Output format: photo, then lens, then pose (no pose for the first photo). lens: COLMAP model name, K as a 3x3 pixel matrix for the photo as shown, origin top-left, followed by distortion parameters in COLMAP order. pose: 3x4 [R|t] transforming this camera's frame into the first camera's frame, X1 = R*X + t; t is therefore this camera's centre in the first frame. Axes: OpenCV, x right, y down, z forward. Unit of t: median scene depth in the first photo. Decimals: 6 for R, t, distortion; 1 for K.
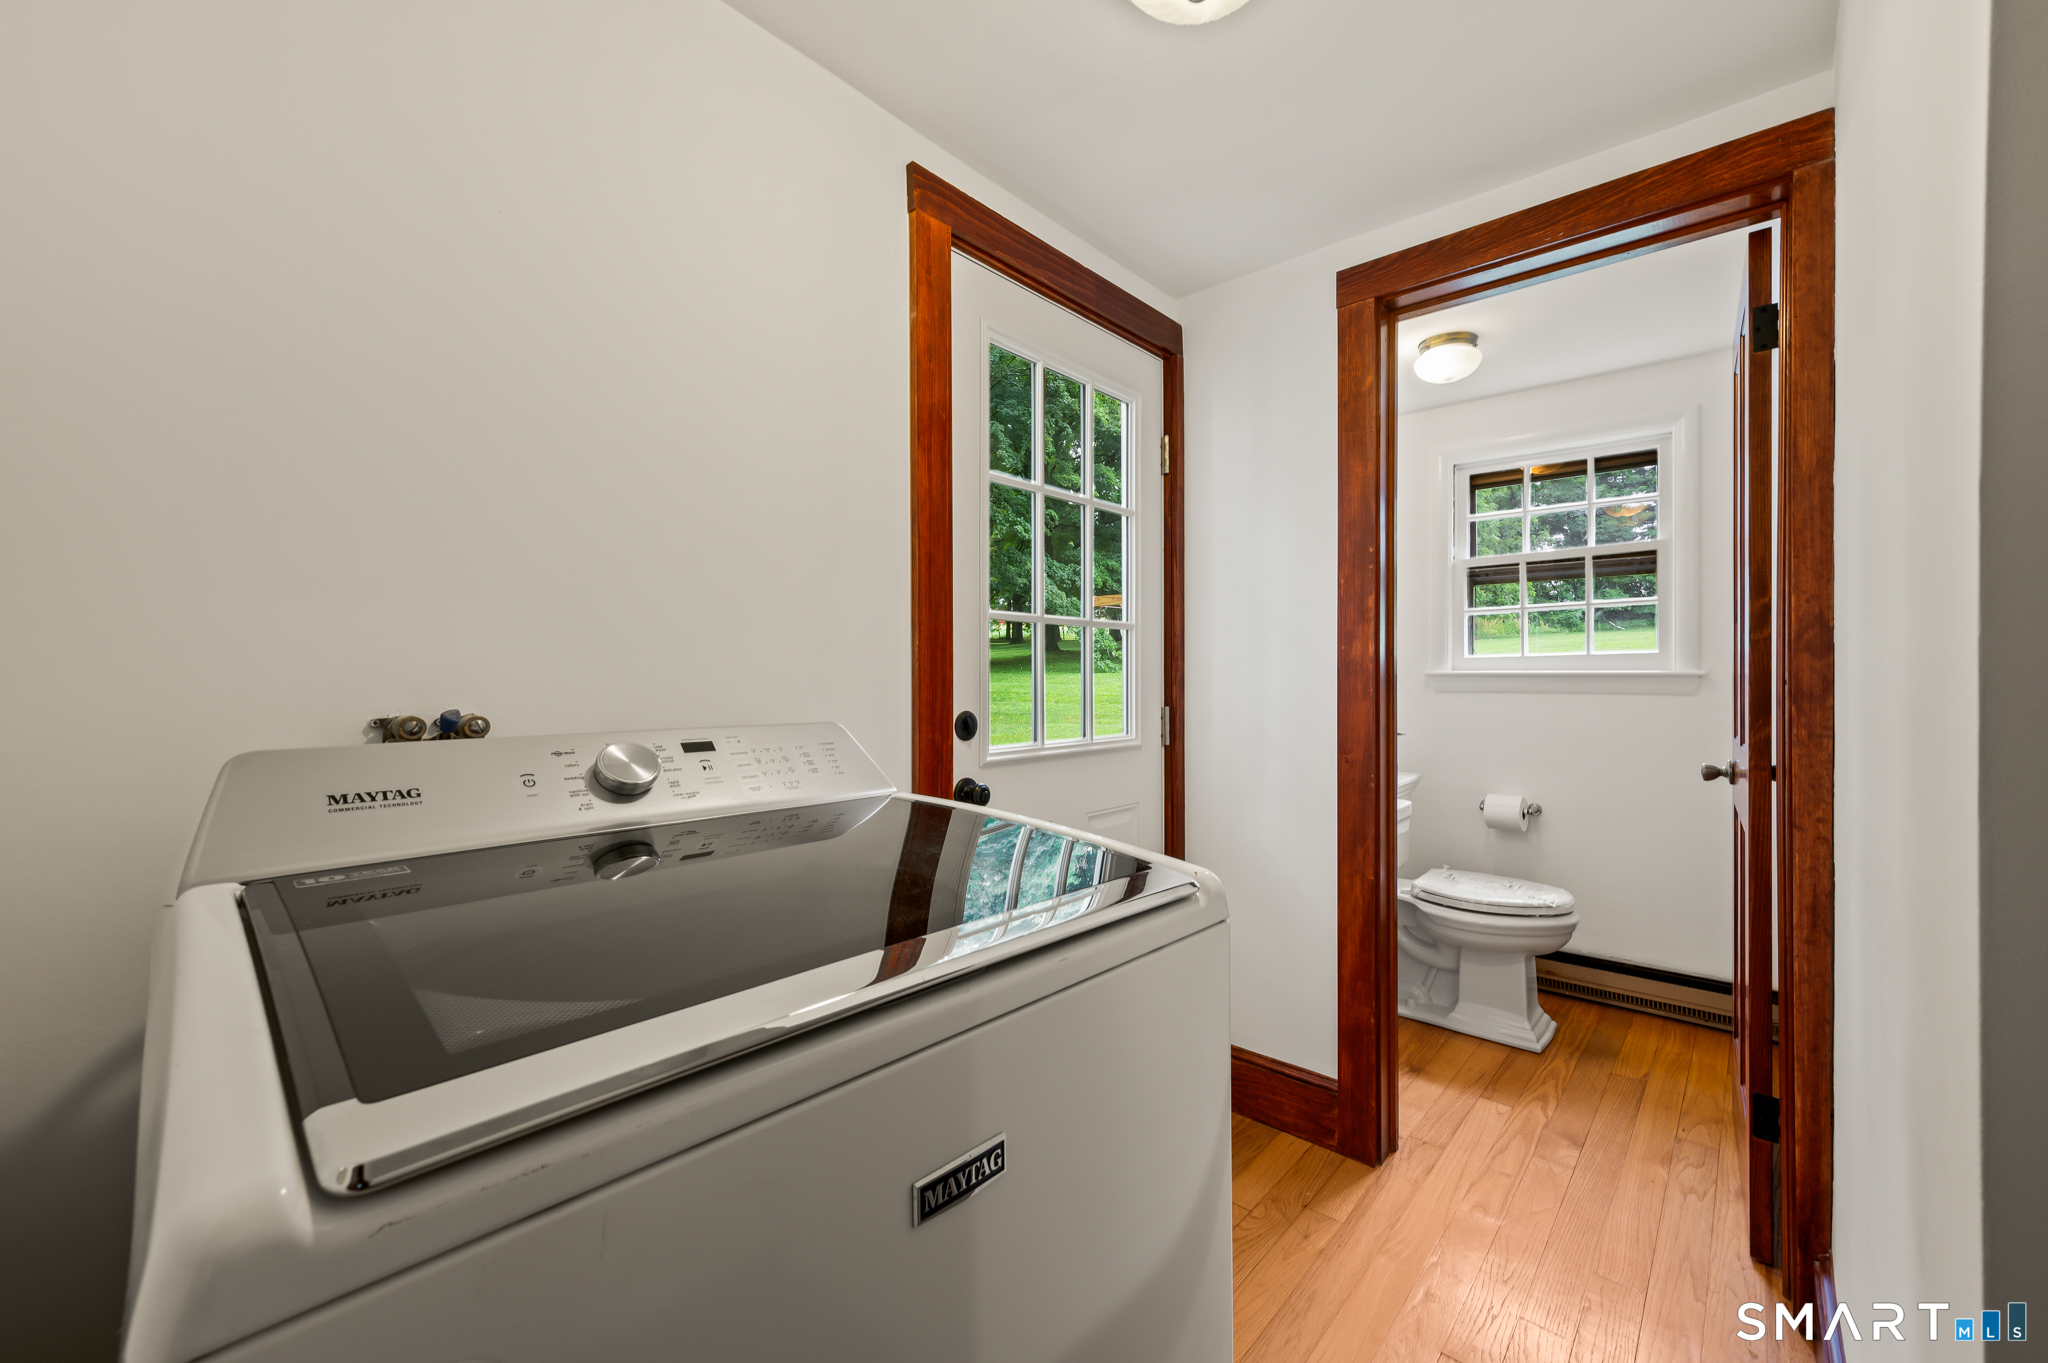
lens RADIAL K [[825.2, 0, 1039.0], [0, 825.2, 693.5], [0, 0, 1]] dist [-0.000454, -0.000007]
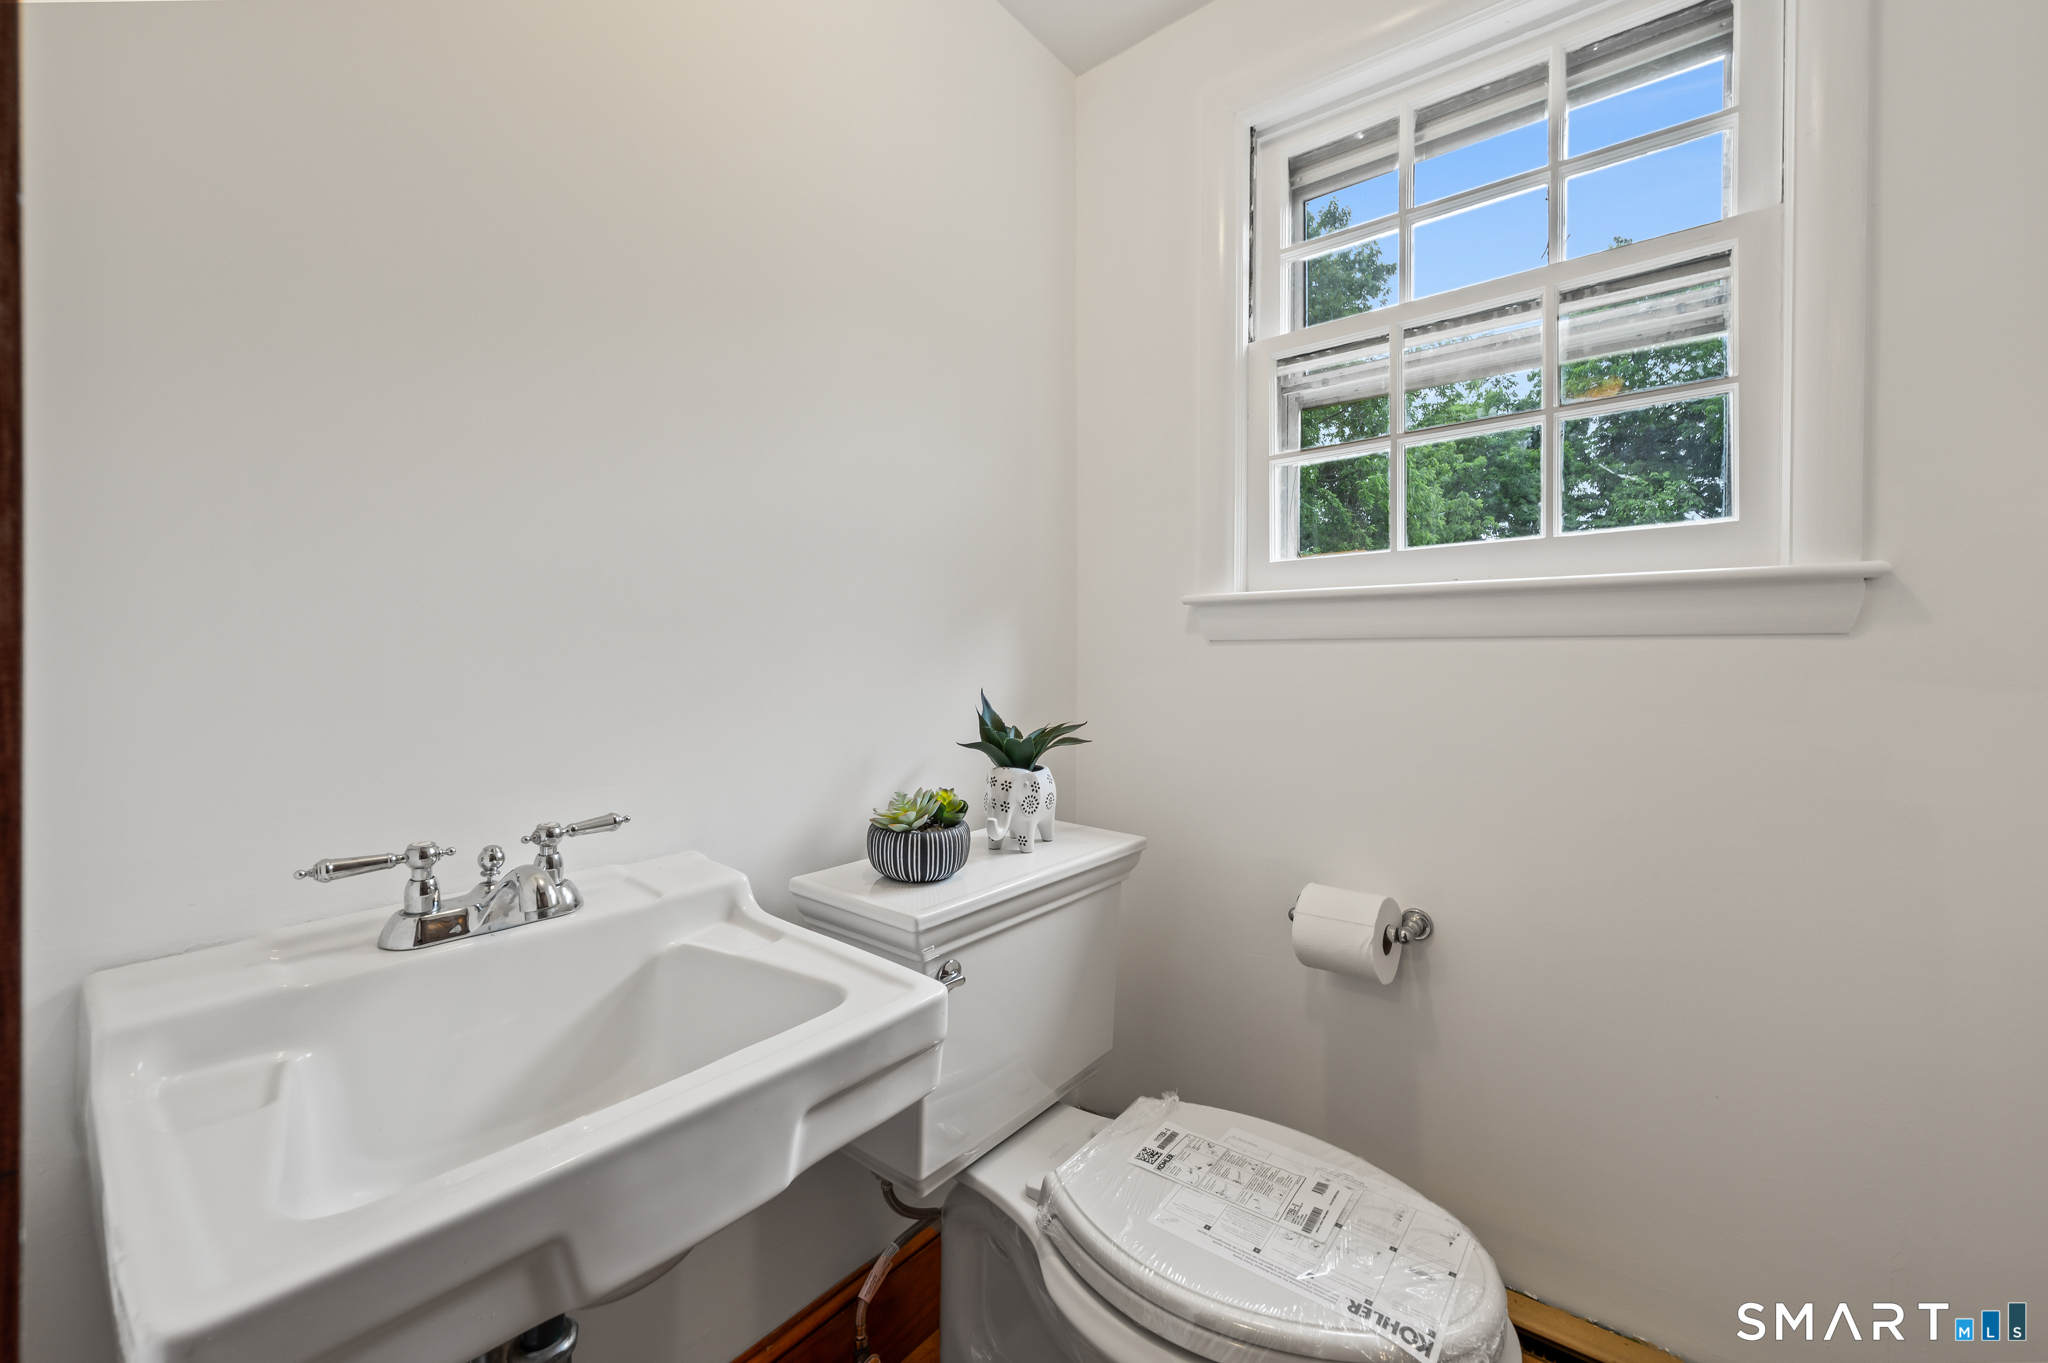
lens RADIAL K [[829.6, 0, 1032.5], [0, 829.6, 675.0], [0, 0, 1]] dist [-0.000637, -0.000387]
pose [[0.998926, 0.009458, 0.045362, 0.391887], [-0.009187, 0.999939, -0.006182, 0.021884], [-0.045418, 0.005759, 0.998951, 0.598513]]
